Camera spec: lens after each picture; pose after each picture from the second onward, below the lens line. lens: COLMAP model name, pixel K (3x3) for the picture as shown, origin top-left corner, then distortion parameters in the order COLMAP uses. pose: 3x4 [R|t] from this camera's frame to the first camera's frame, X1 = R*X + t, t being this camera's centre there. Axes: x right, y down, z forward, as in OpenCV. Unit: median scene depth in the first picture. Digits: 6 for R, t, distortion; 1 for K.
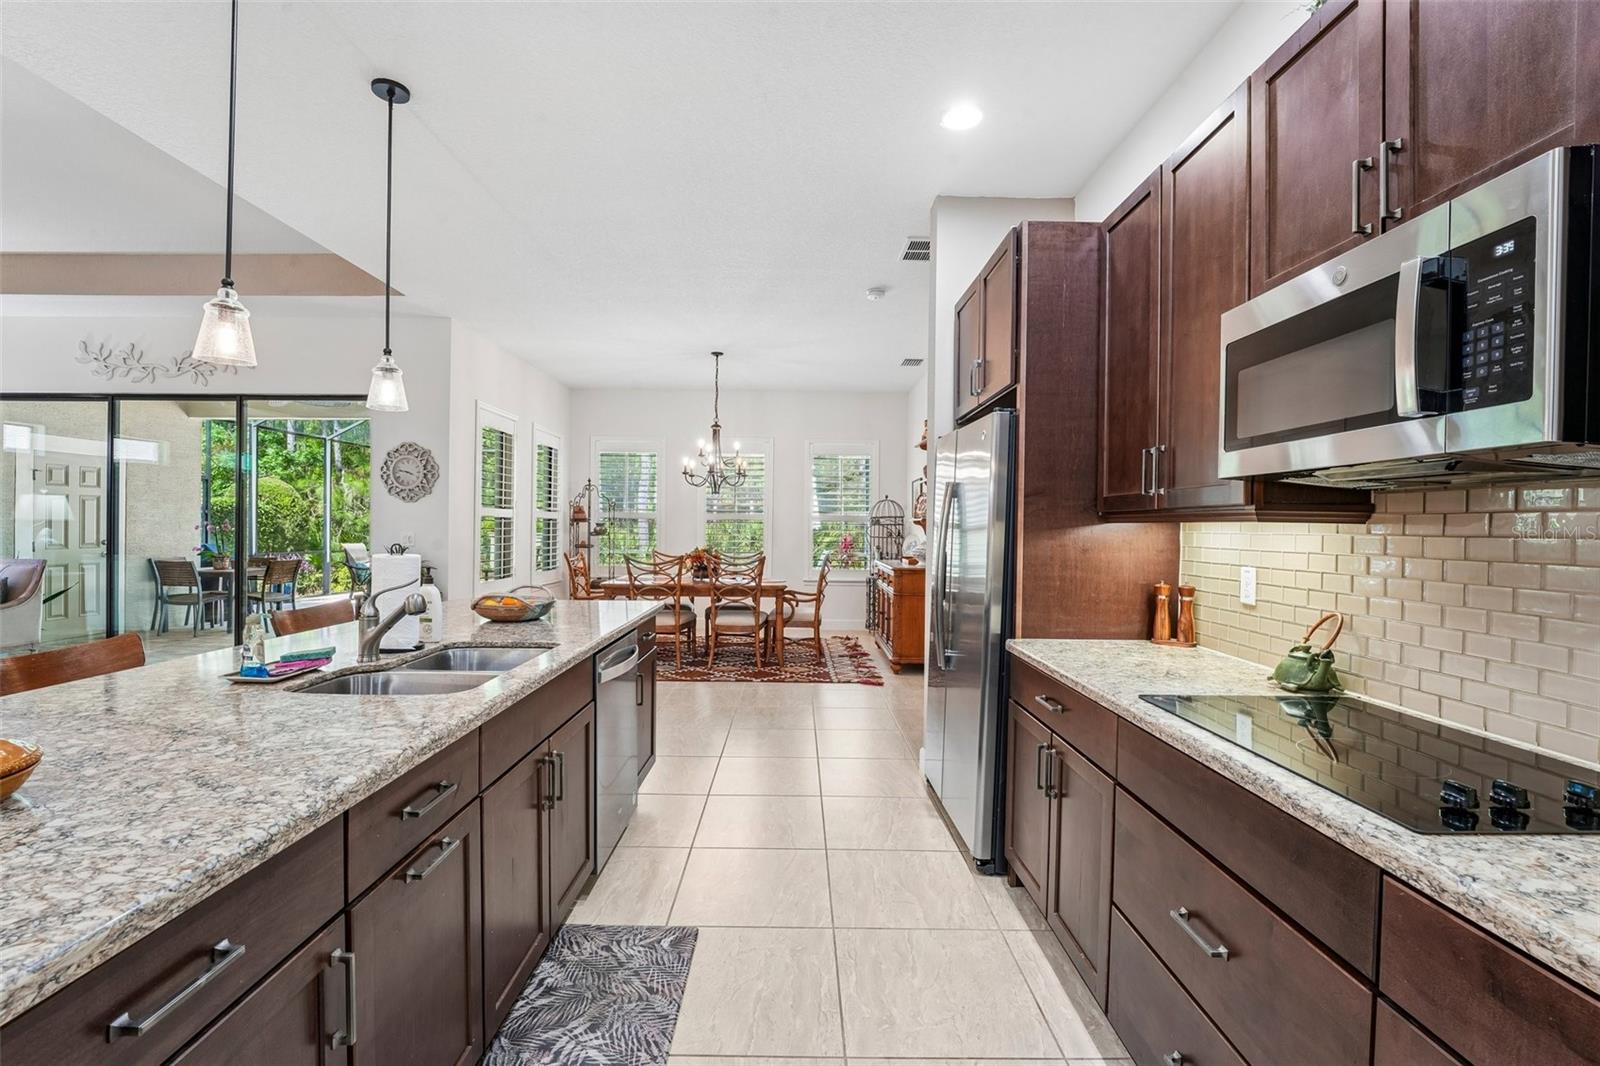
lens RADIAL K [[689.3, 0, 796.3], [0, 689.3, 532.8], [0, 0, 1]] dist [-0.019660, 0.000873]
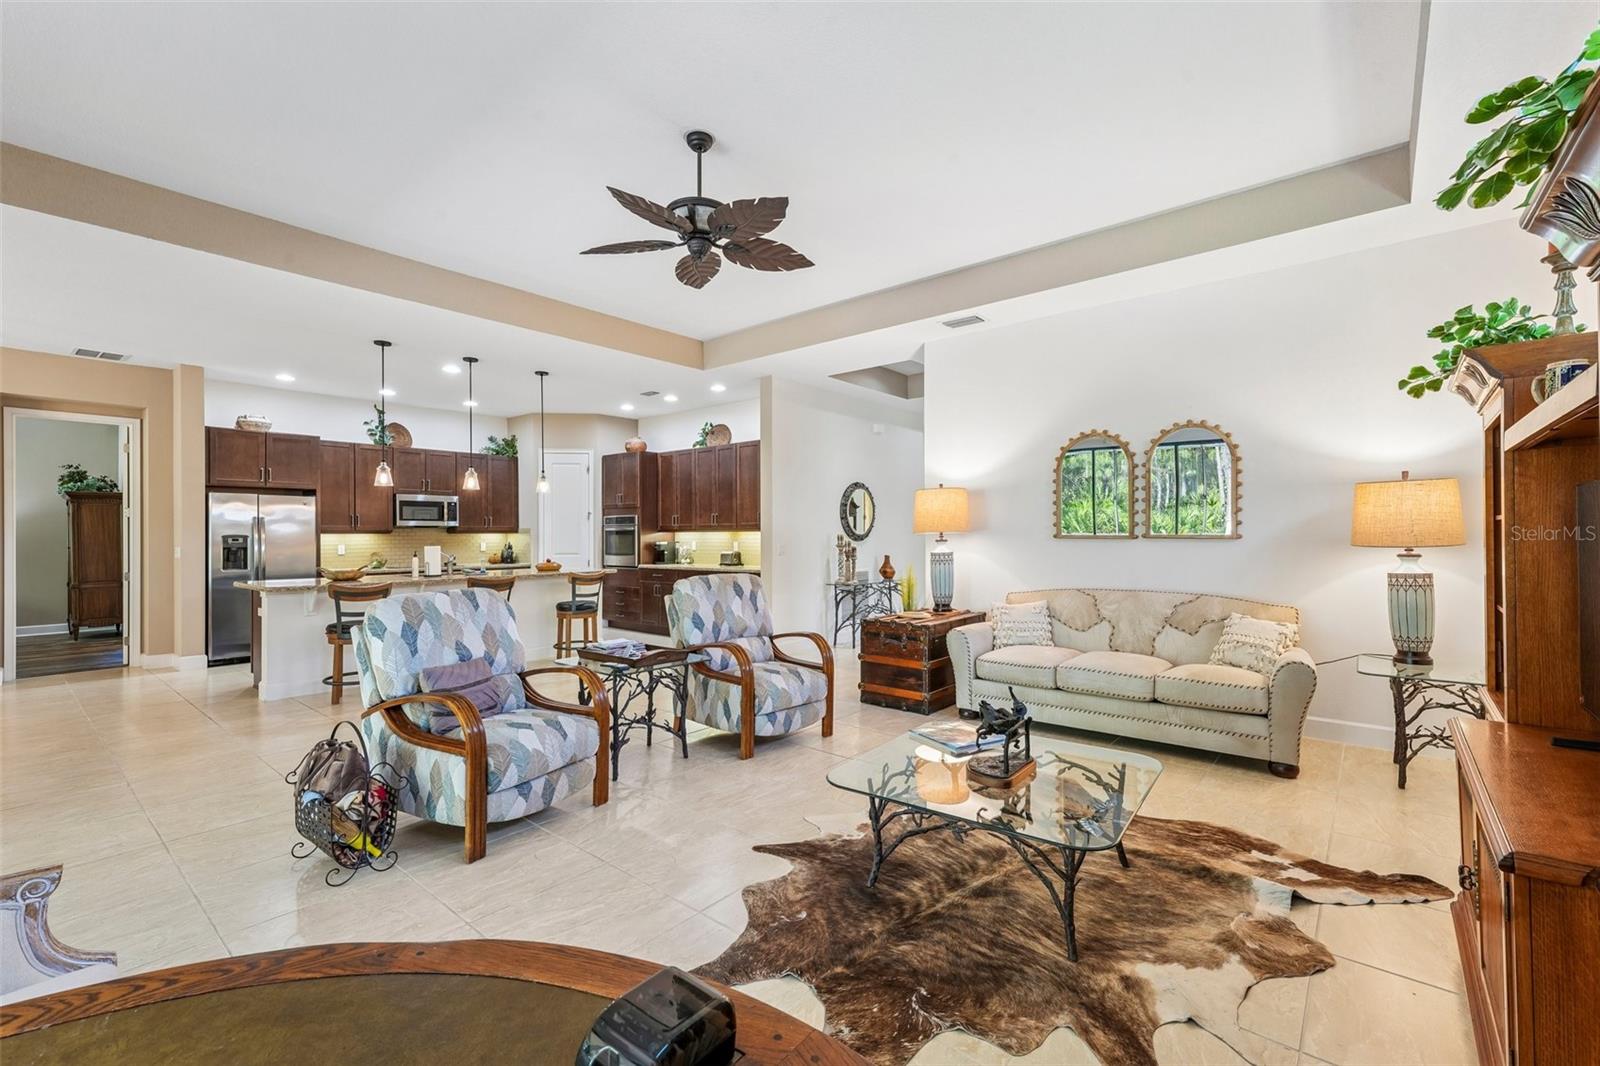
lens RADIAL K [[682.3, 0, 796.3], [0, 682.3, 533.3], [0, 0, 1]] dist [0.010750, 0.000470]
pose [[-0.762995, -0.007748, 0.646358, -3.306484], [0.002012, 0.999895, 0.014362, -0.057960], [-0.646401, 0.012258, -0.762899, 1.970196]]
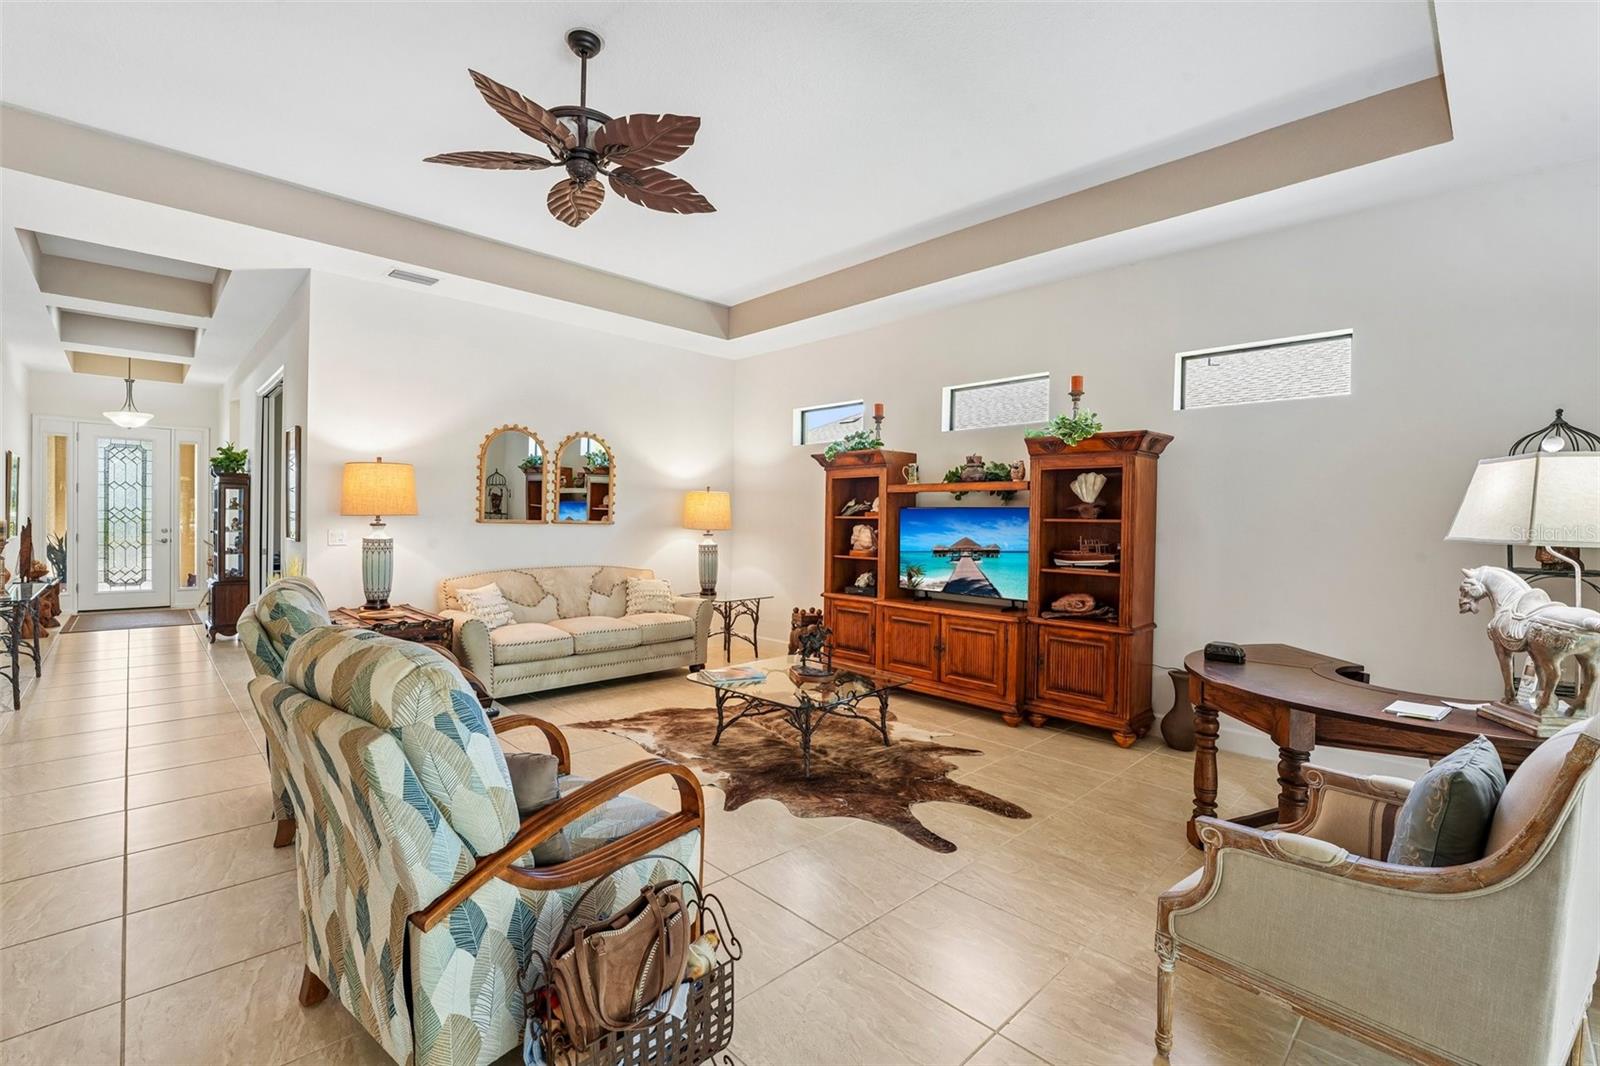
lens RADIAL K [[696.3, 0, 794.9], [0, 696.3, 532.3], [0, 0, 1]] dist [-0.019970, 0.000080]
pose [[-0.720530, -0.012614, -0.693309, -1.723285], [-0.030906, 0.999425, 0.013936, -0.041673], [0.692735, 0.031469, -0.720506, 2.126139]]
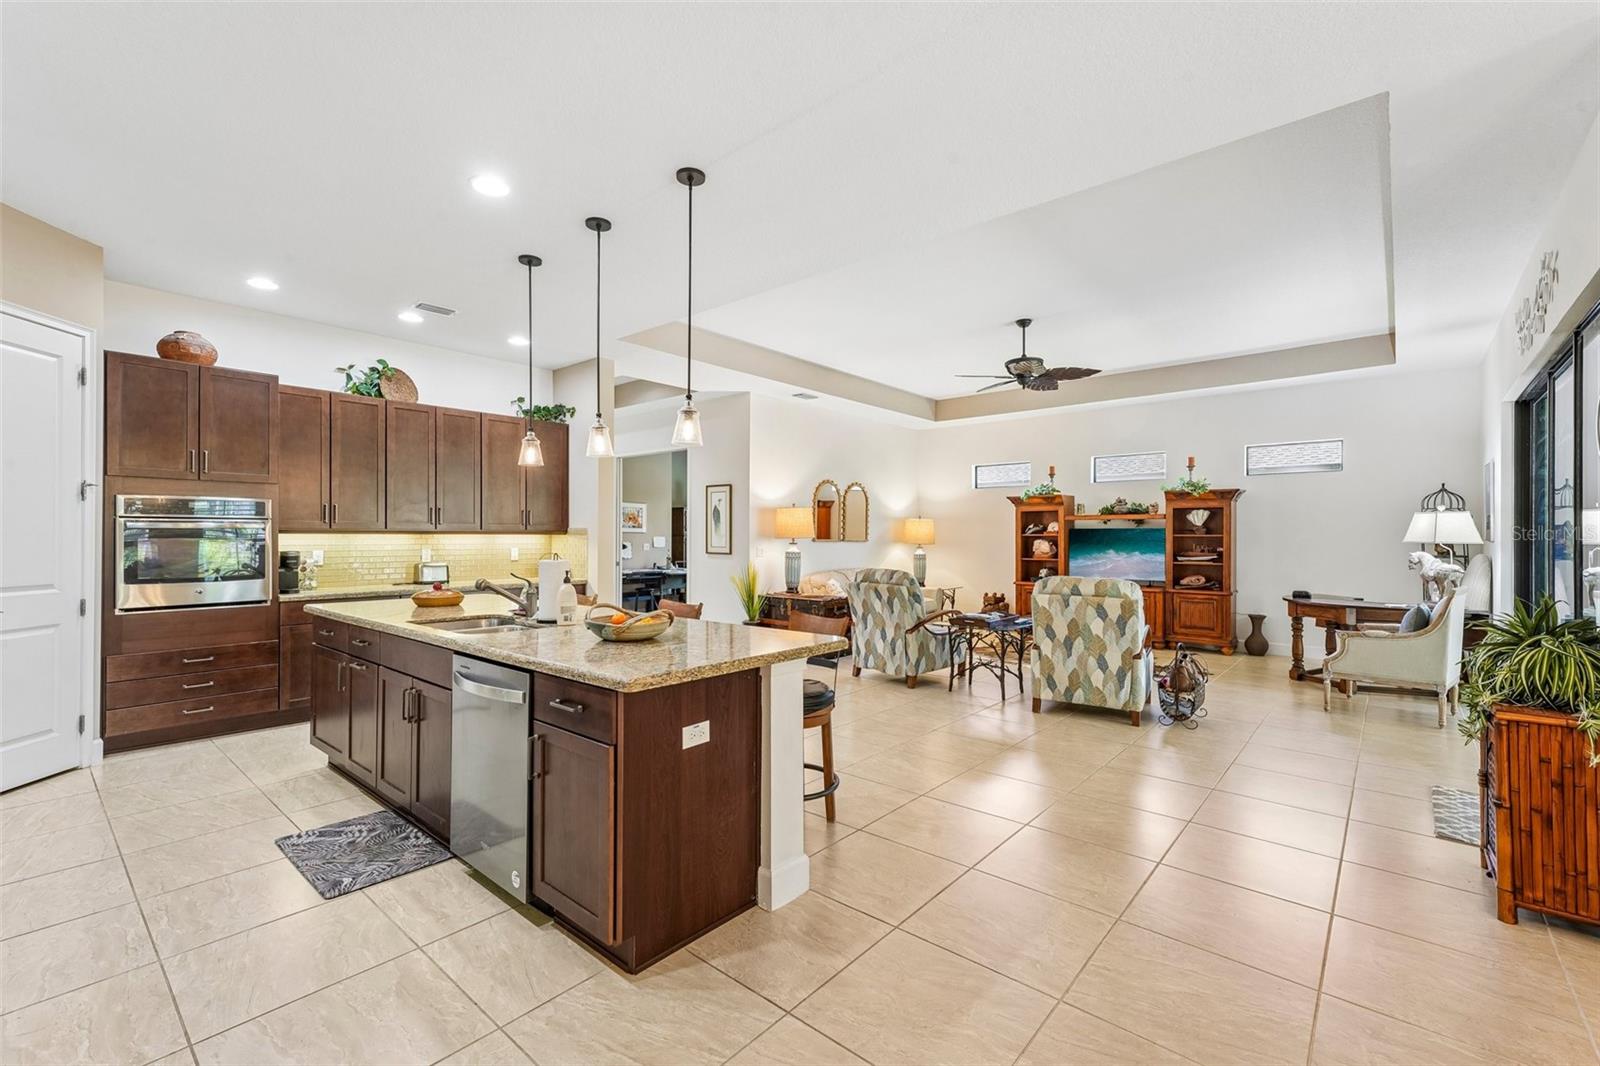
lens RADIAL K [[682.3, 0, 796.3], [0, 682.3, 533.3], [0, 0, 1]] dist [0.010750, 0.000470]
pose [[-0.657168, -0.017619, -0.753538, 0.186412], [-0.016848, 0.999820, -0.008684, -0.020462], [0.753556, 0.006989, -0.657347, 2.057705]]
